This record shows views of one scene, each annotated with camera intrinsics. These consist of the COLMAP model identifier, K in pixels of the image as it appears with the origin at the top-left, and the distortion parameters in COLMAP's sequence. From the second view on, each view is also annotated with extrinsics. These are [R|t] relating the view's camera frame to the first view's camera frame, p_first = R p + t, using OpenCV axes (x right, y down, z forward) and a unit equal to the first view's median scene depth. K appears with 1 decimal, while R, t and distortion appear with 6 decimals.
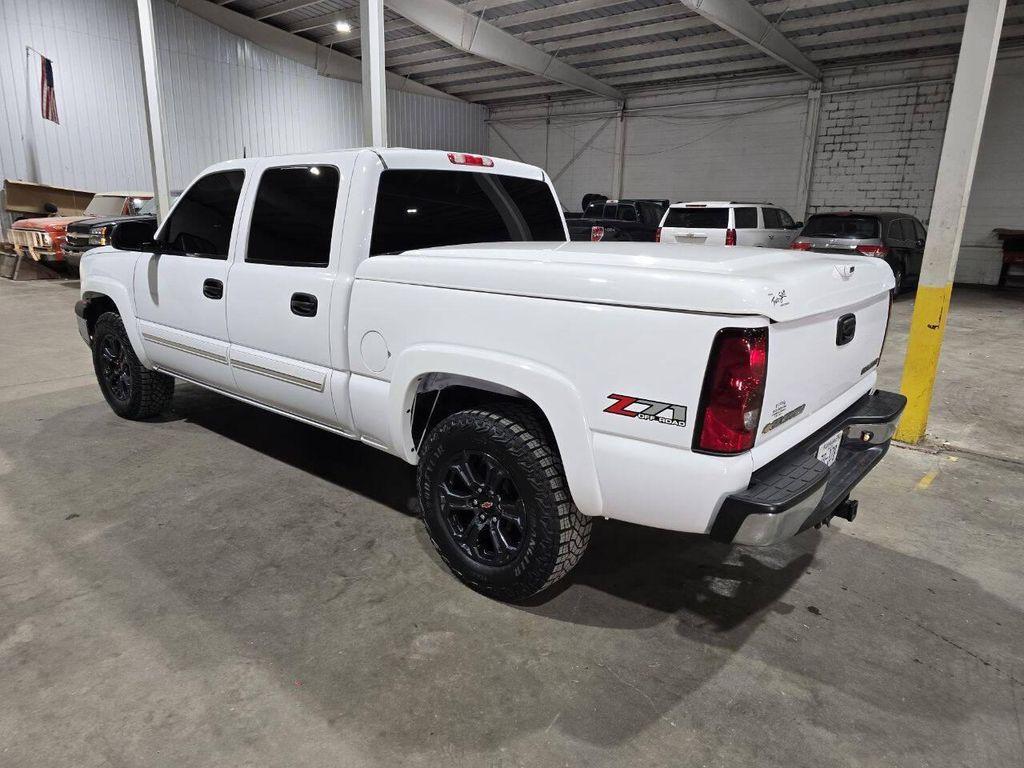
lens RADIAL K [[687.4, 0, 500.2], [0, 687.4, 384.5], [0, 0, 1]] dist [0.051443, -0.037536]
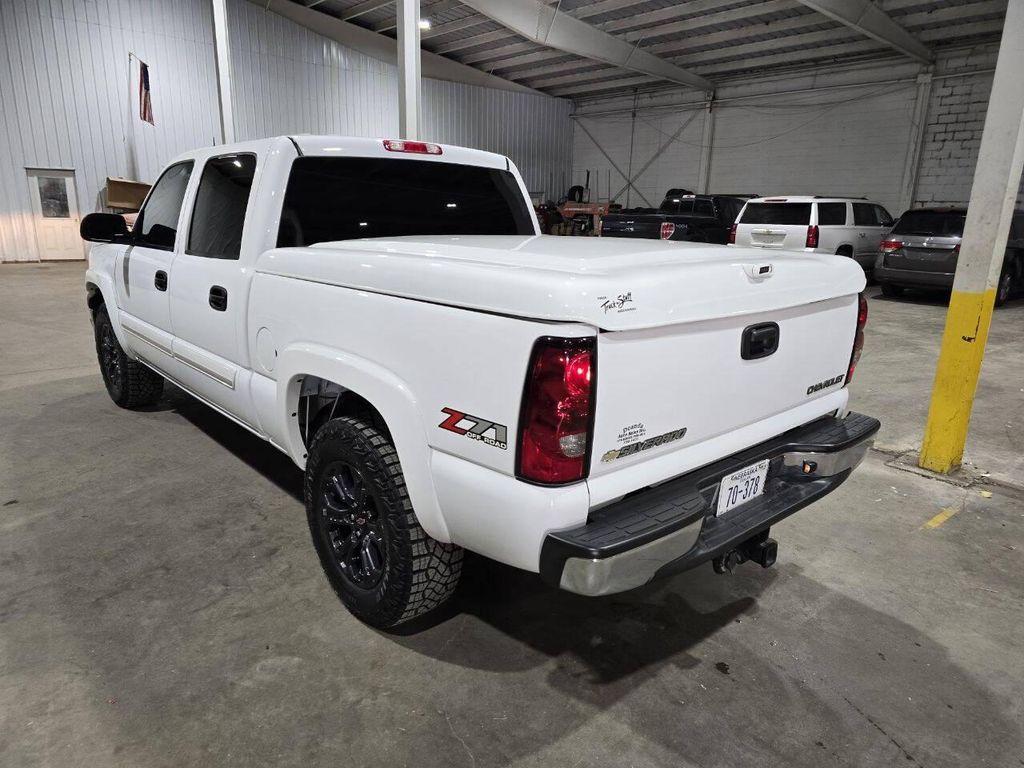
lens RADIAL K [[687.4, 0, 500.2], [0, 687.4, 384.5], [0, 0, 1]] dist [0.051443, -0.037536]
pose [[0.989519, 0.036662, -0.139674, 0.167373], [-0.036096, 0.999327, 0.006590, -0.011271], [0.139822, -0.001480, 0.990176, 0.067677]]
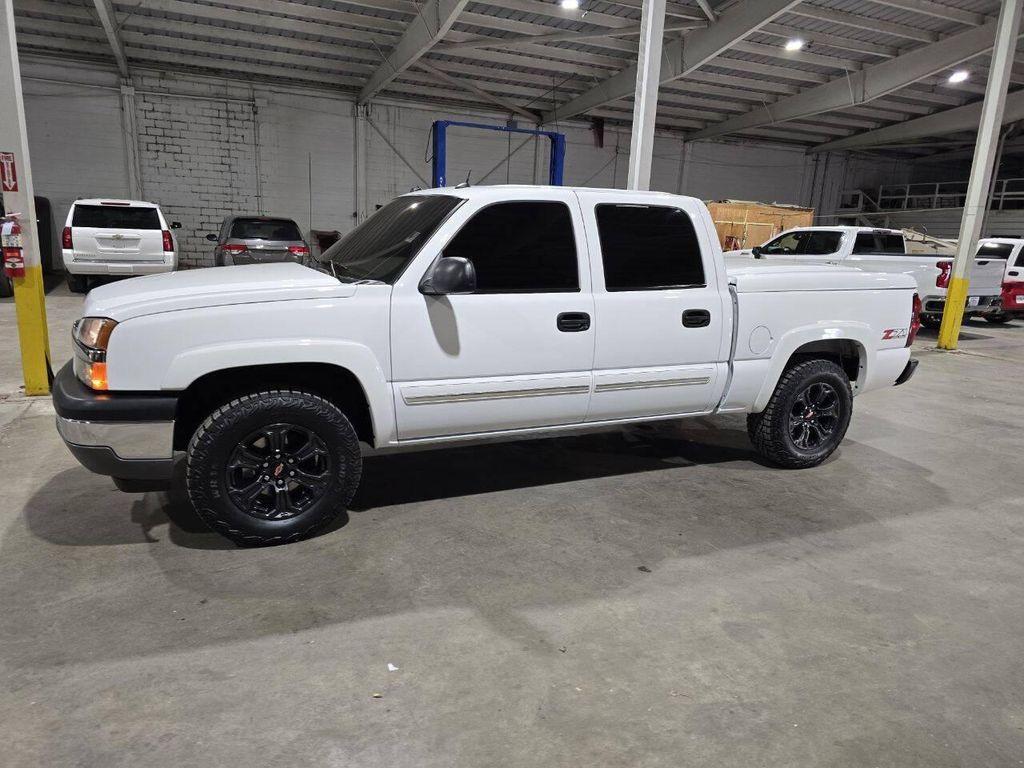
lens RADIAL K [[689.4, 0, 503.5], [0, 689.4, 386.5], [0, 0, 1]] dist [0.051893, -0.036723]
pose [[0.413522, -0.204780, 0.887167, -1.088142], [0.191590, 0.972134, 0.135090, -0.160973], [-0.890108, 0.114110, 0.441232, 0.529591]]
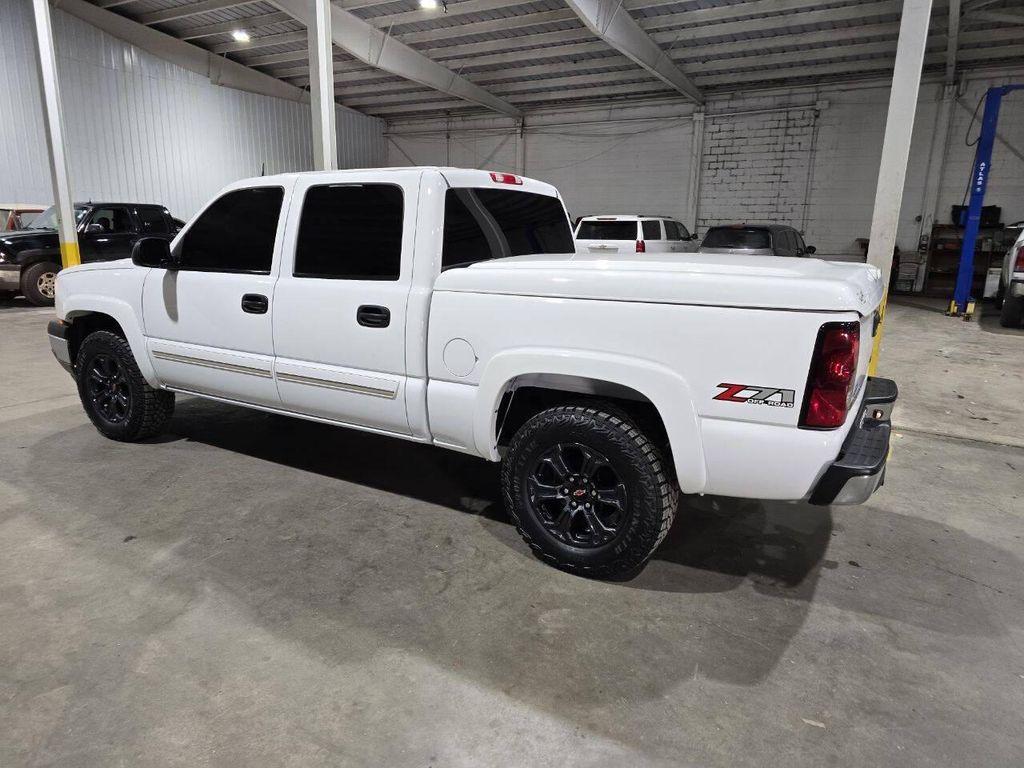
lens RADIAL K [[687.4, 0, 500.2], [0, 687.4, 384.5], [0, 0, 1]] dist [0.051443, -0.037536]
pose [[0.985667, -0.041822, 0.163435, -0.184962], [0.044576, 0.998919, -0.013220, 0.006728], [-0.162705, 0.020315, 0.986466, -0.038806]]
